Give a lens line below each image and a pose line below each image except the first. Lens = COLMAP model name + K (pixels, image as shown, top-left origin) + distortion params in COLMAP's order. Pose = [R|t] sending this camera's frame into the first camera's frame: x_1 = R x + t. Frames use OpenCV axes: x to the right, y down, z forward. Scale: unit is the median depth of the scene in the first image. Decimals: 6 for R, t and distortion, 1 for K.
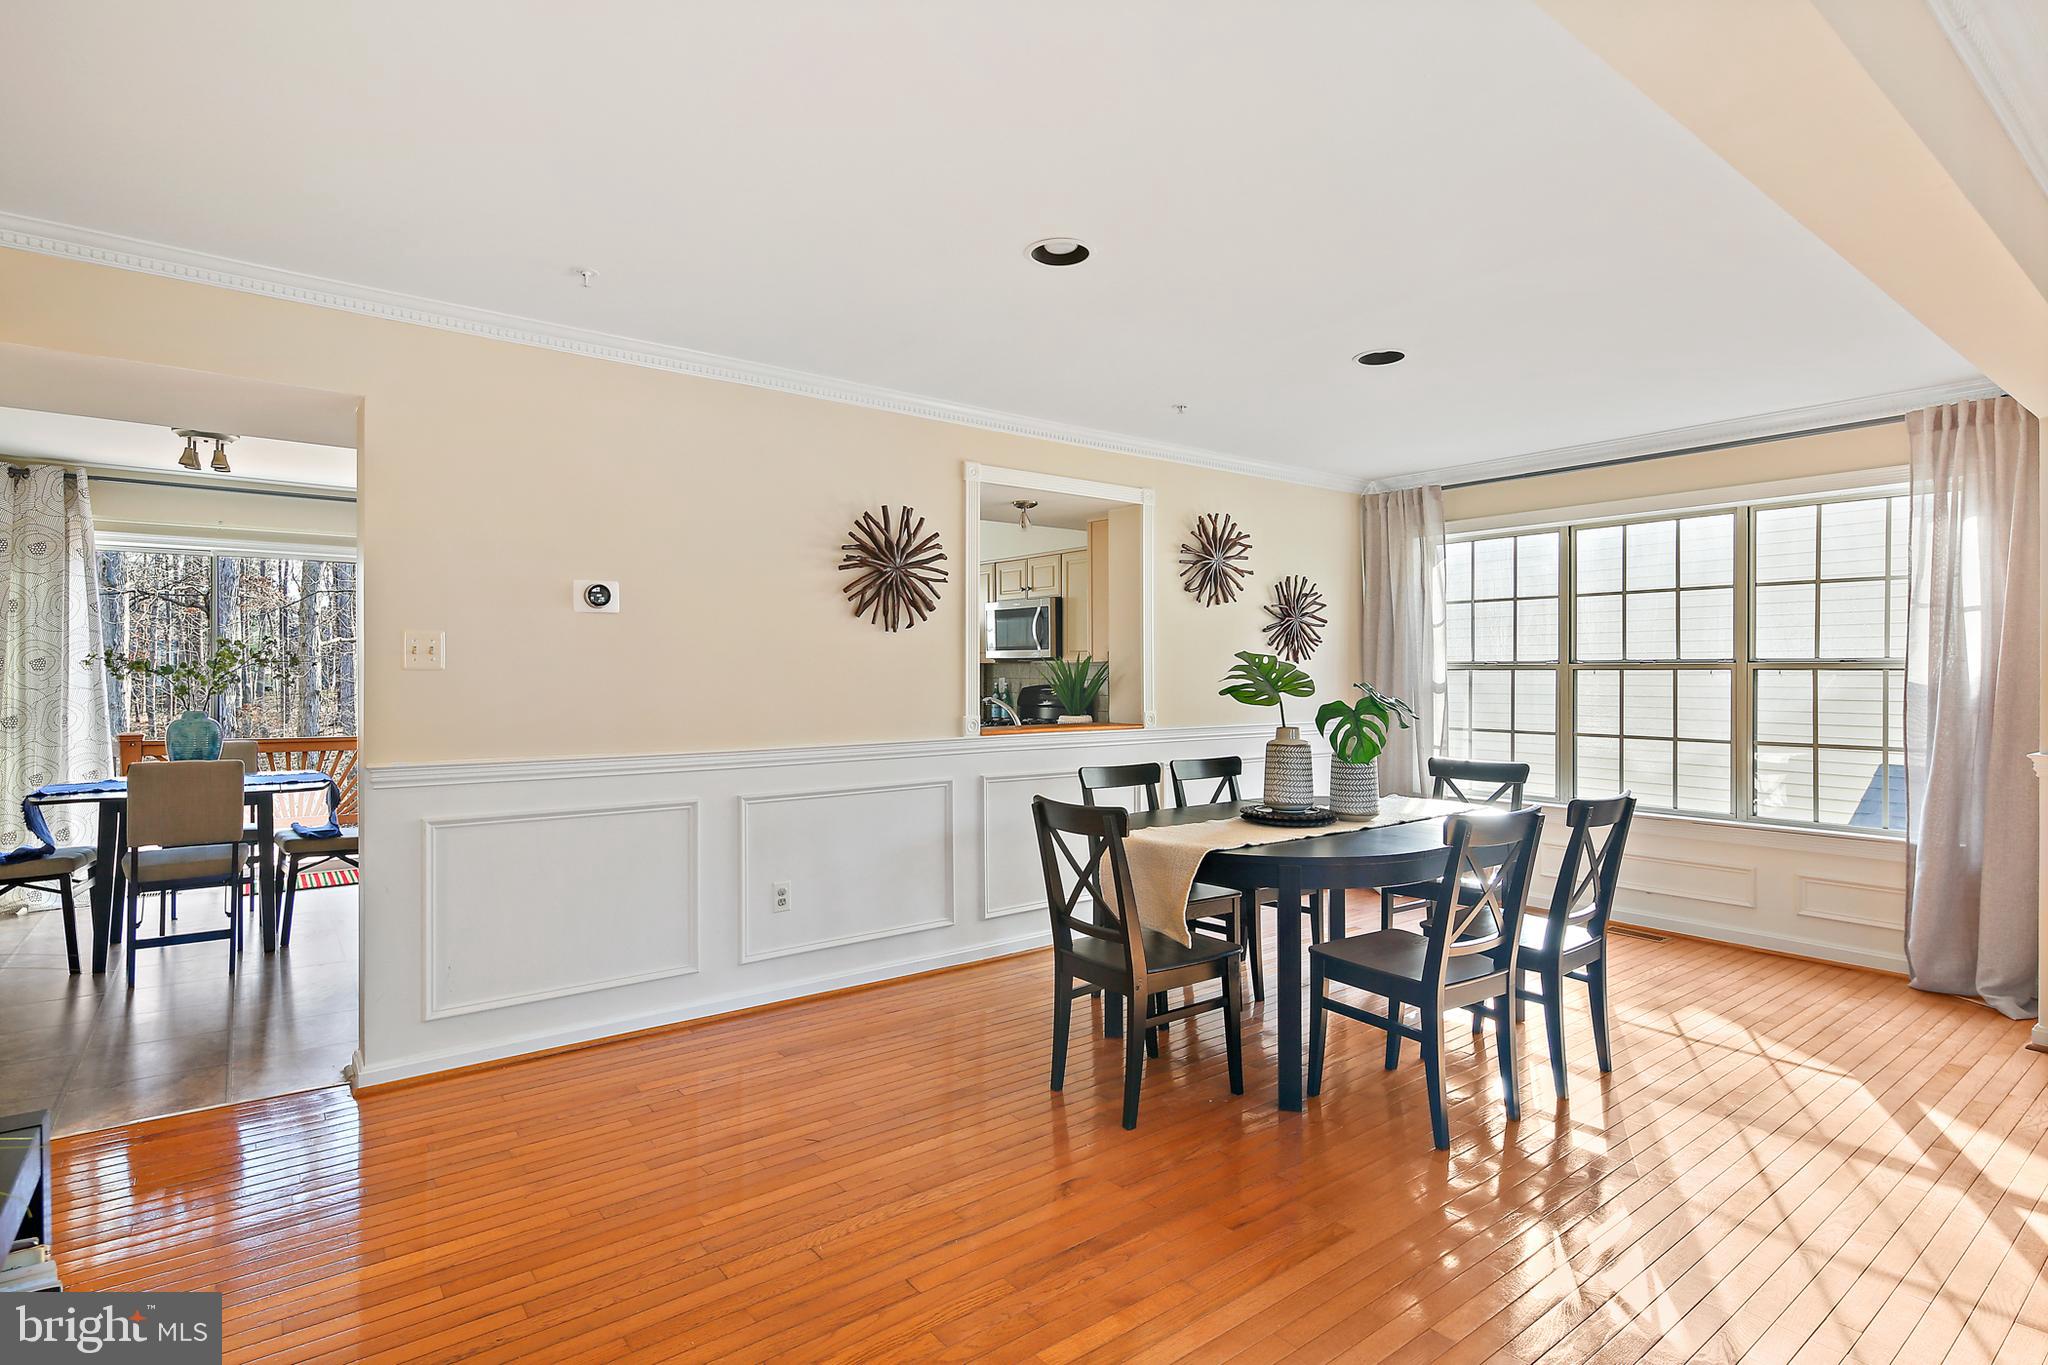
lens RADIAL K [[1011.1, 0, 1028.6], [0, 1011.1, 702.9], [0, 0, 1]] dist [-0.000528, -0.001861]
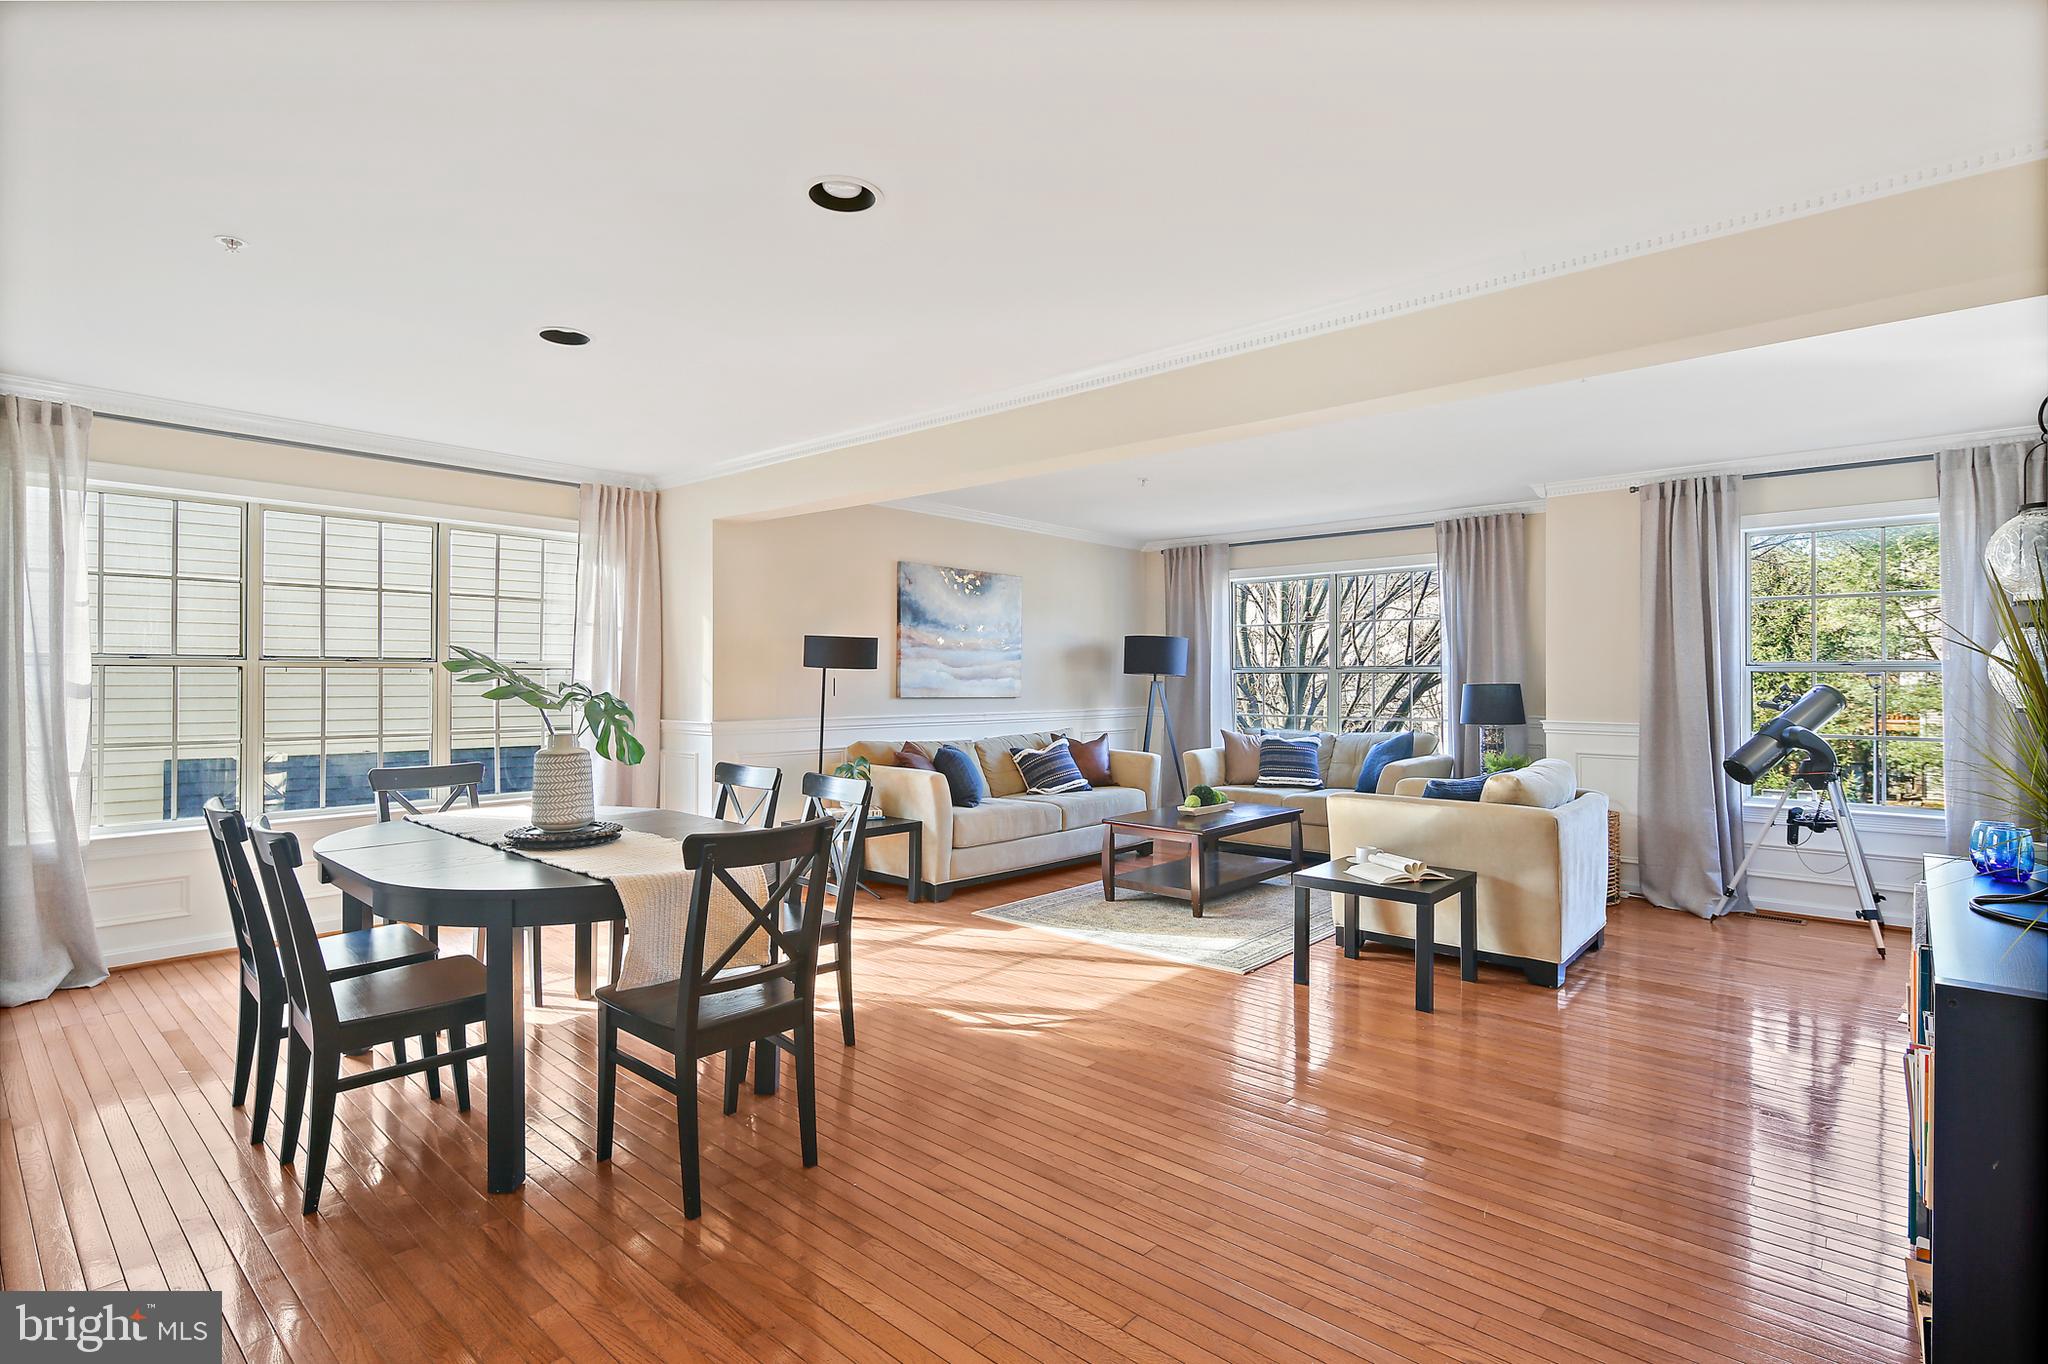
lens RADIAL K [[973.8, 0, 1031.8], [0, 973.8, 676.3], [0, 0, 1]] dist [-0.003573, -0.000448]
pose [[-0.196935, -0.000502, 0.980416, -0.457727], [0.023747, 0.999704, 0.005282, -0.014461], [-0.980129, 0.024323, -0.196865, 0.547143]]
